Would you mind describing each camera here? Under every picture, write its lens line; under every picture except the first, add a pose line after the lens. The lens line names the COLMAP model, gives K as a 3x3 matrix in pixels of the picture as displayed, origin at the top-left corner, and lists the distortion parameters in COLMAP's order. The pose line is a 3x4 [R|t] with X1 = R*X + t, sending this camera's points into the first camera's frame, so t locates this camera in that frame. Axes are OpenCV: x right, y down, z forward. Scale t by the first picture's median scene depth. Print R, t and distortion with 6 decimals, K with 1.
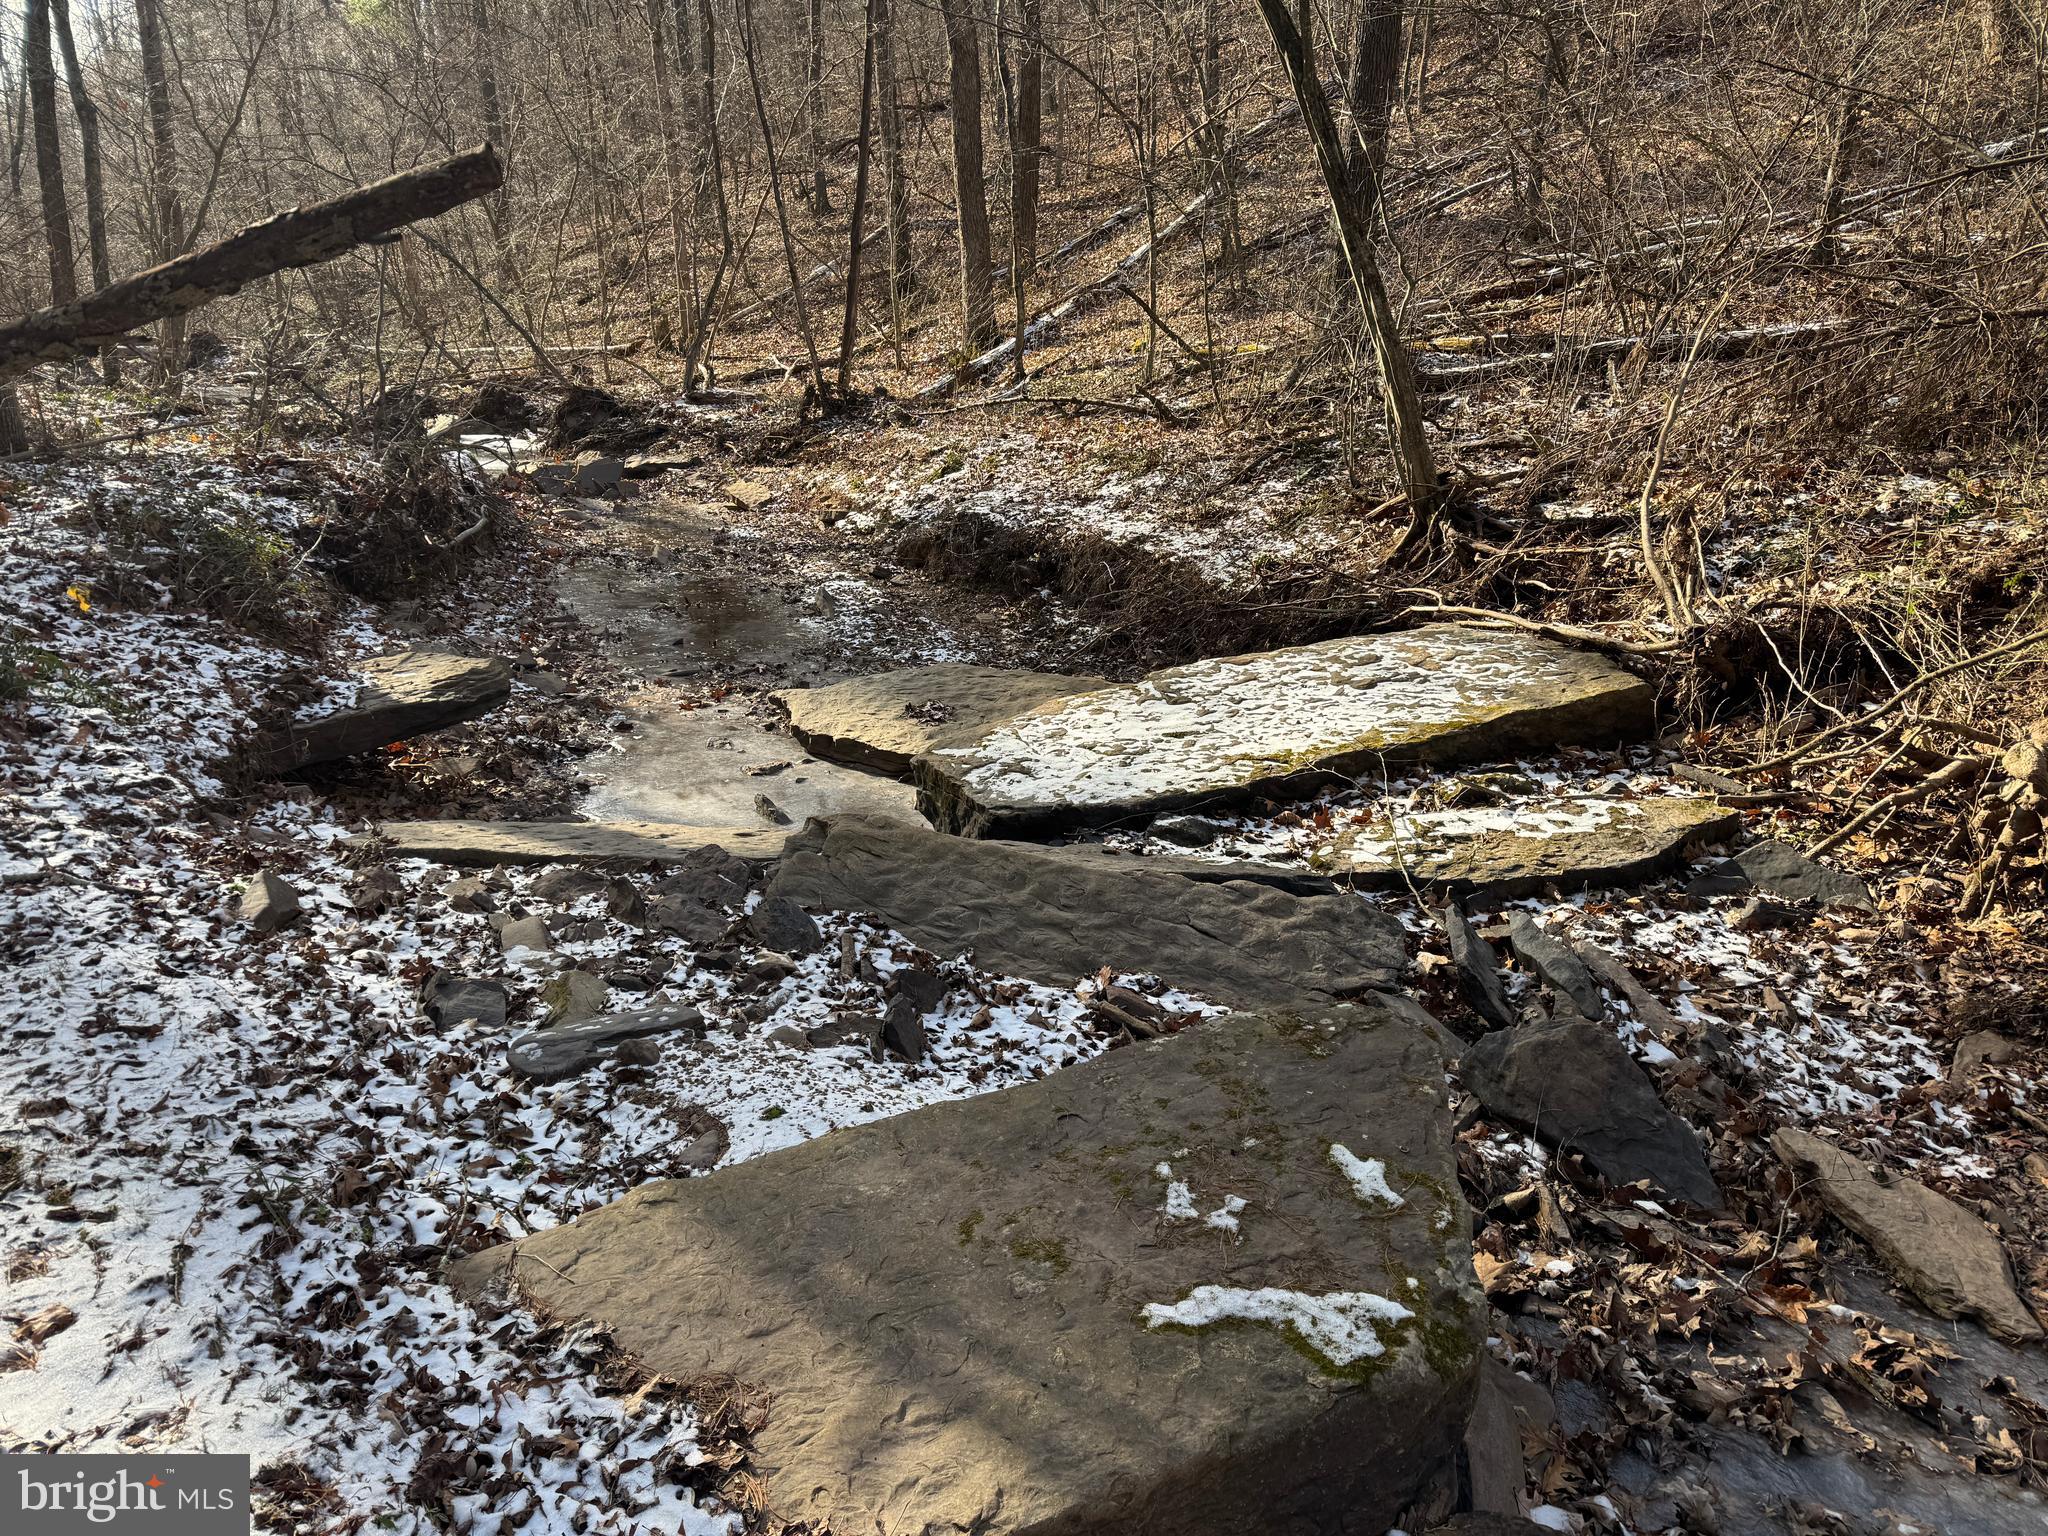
lens RADIAL K [[1413.9, 0, 1016.0], [0, 1413.9, 770.2], [0, 0, 1]] dist [-0.000397, -0.009619]
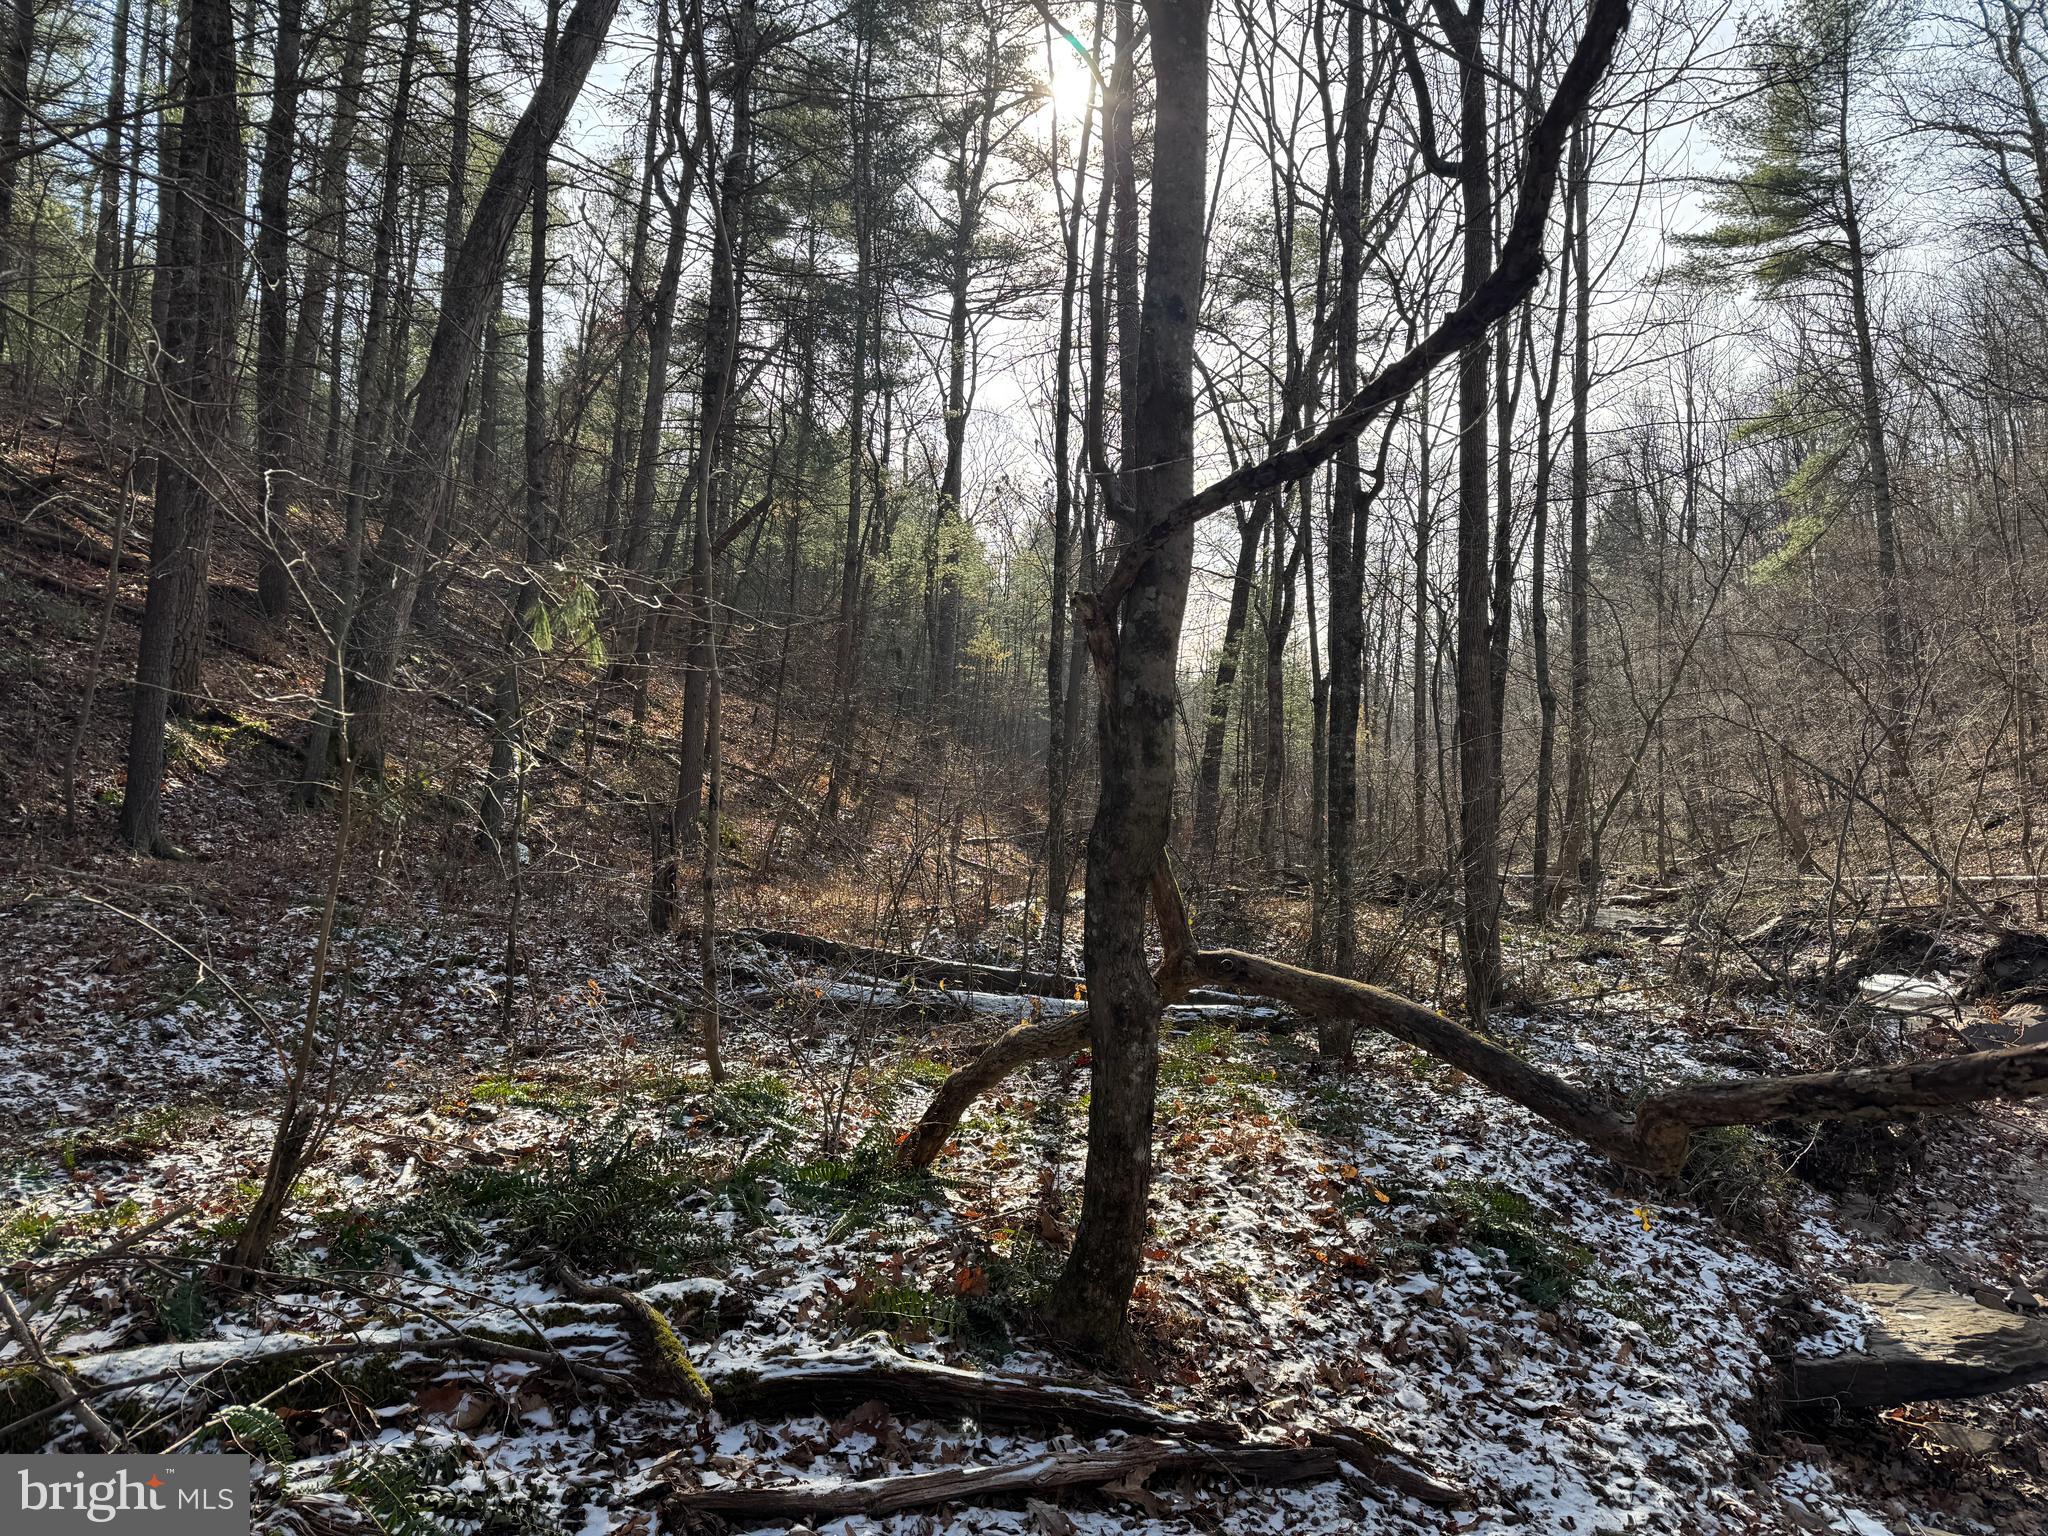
lens RADIAL K [[1413.9, 0, 1015.3], [0, 1413.9, 764.7], [0, 0, 1]] dist [-0.000397, -0.009619]
pose [[0.638747, -0.060718, -0.767017, -0.112134], [-0.214262, 0.943412, -0.253112, -0.057834], [0.738982, 0.326017, 0.589592, -0.043287]]
